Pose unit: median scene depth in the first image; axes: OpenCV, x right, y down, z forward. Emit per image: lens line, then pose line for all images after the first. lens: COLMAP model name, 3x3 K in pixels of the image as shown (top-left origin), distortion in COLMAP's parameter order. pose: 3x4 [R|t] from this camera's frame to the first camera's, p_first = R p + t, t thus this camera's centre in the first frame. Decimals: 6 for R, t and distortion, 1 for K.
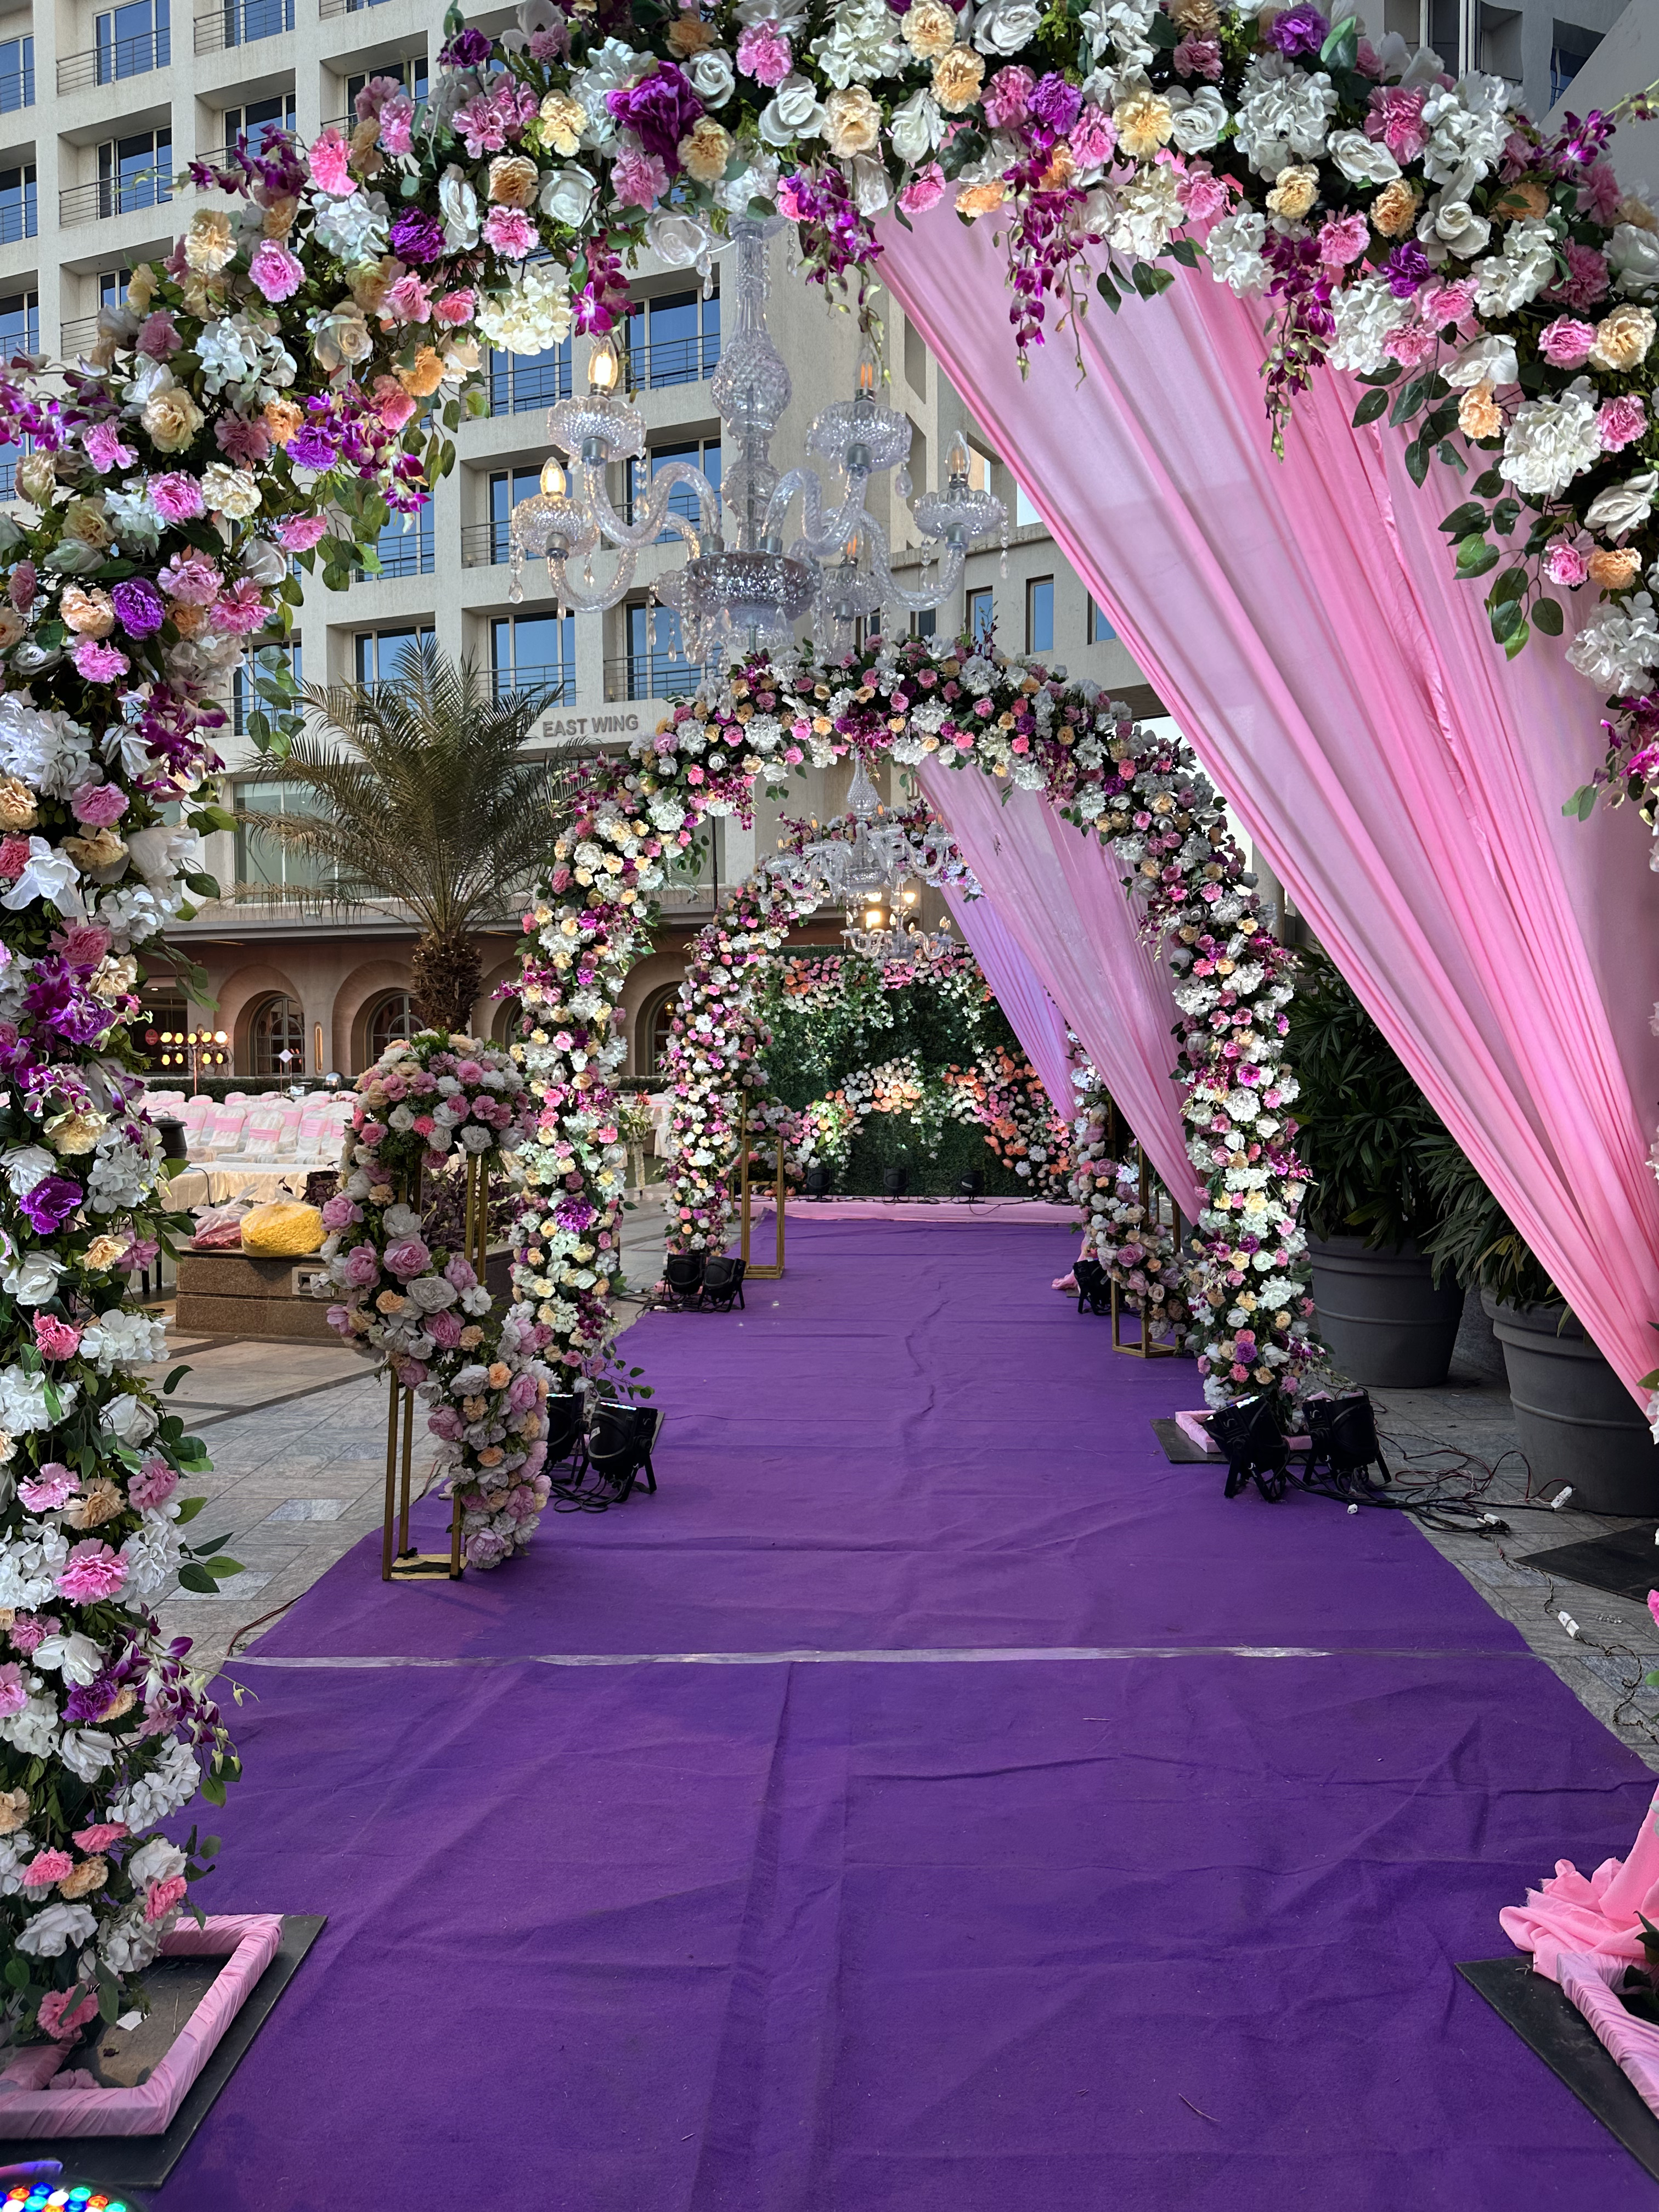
lens RADIAL K [[1561.6, 0, 830.2], [0, 1561.6, 1101.7], [0, 0, 1]] dist [0.065471, -0.057431]
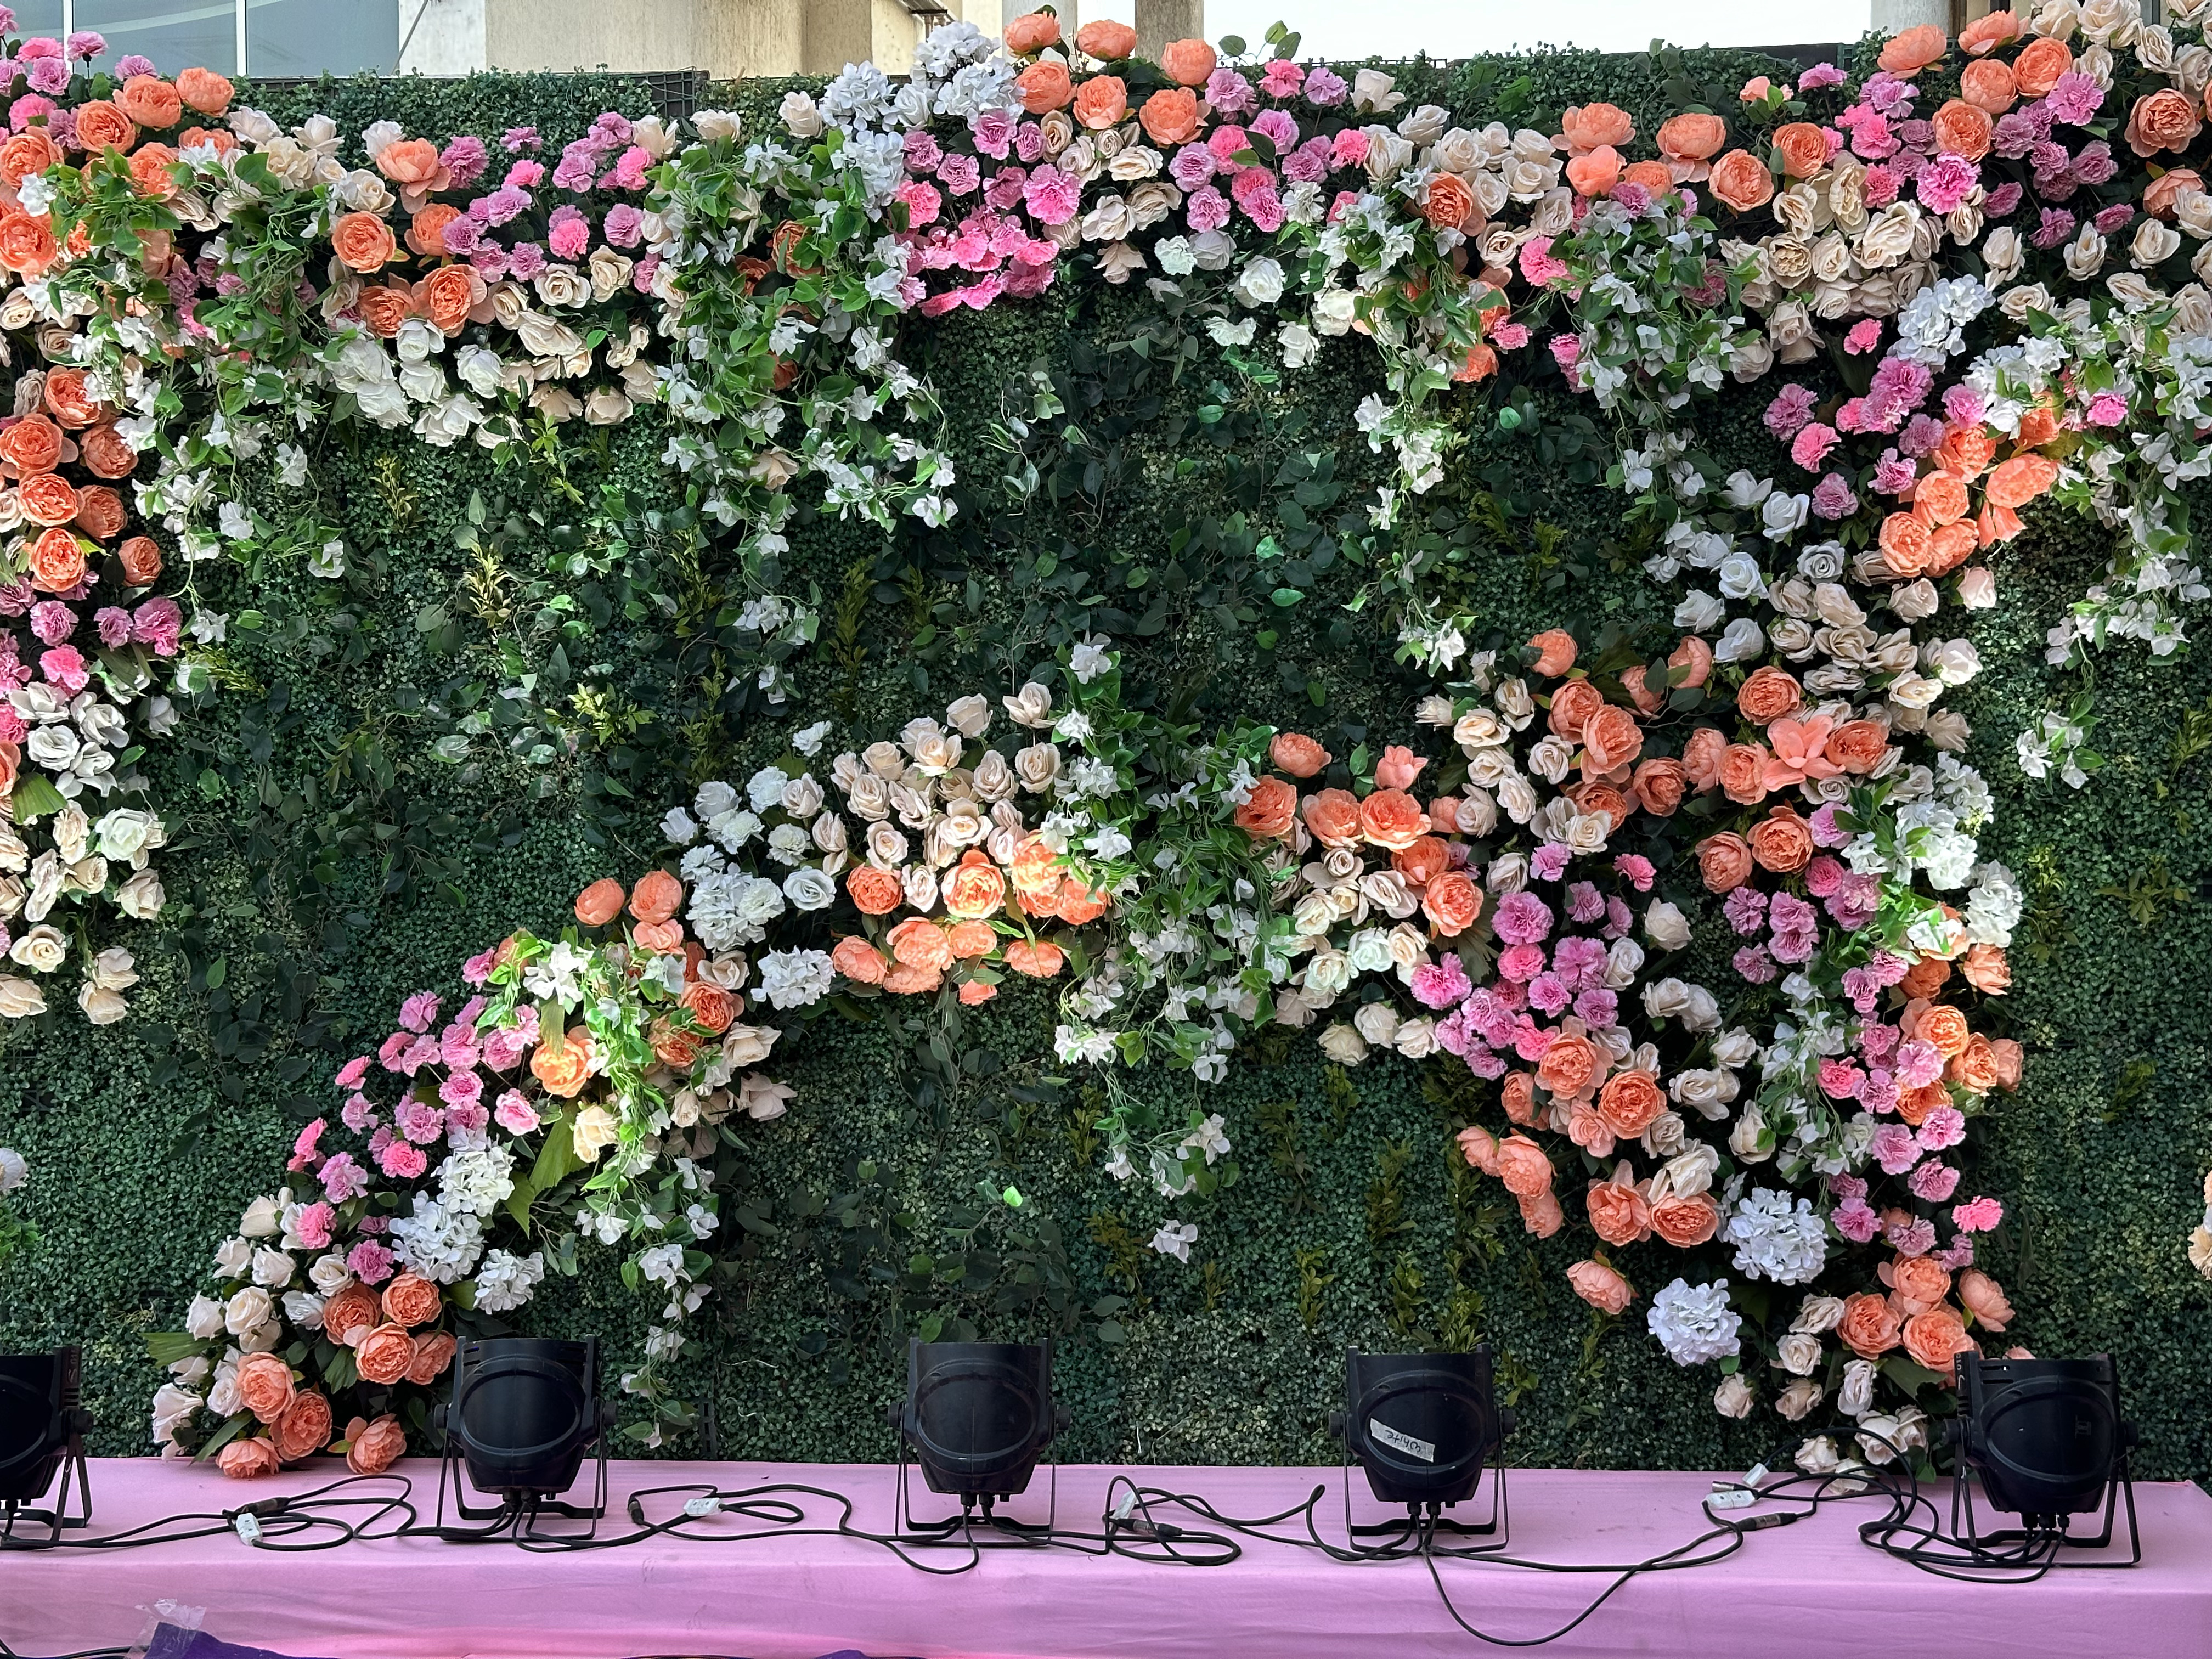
lens RADIAL K [[3065.6, 0, 1106.0], [0, 3065.6, 830.0], [0, 0, 1]] dist [0.154268, 0.000000]
pose [[0.993436, 0.000888, 0.114386, 0.017379], [0.000274, 0.999948, -0.010146, -0.008861], [-0.114389, 0.010110, 0.993385, 0.653159]]
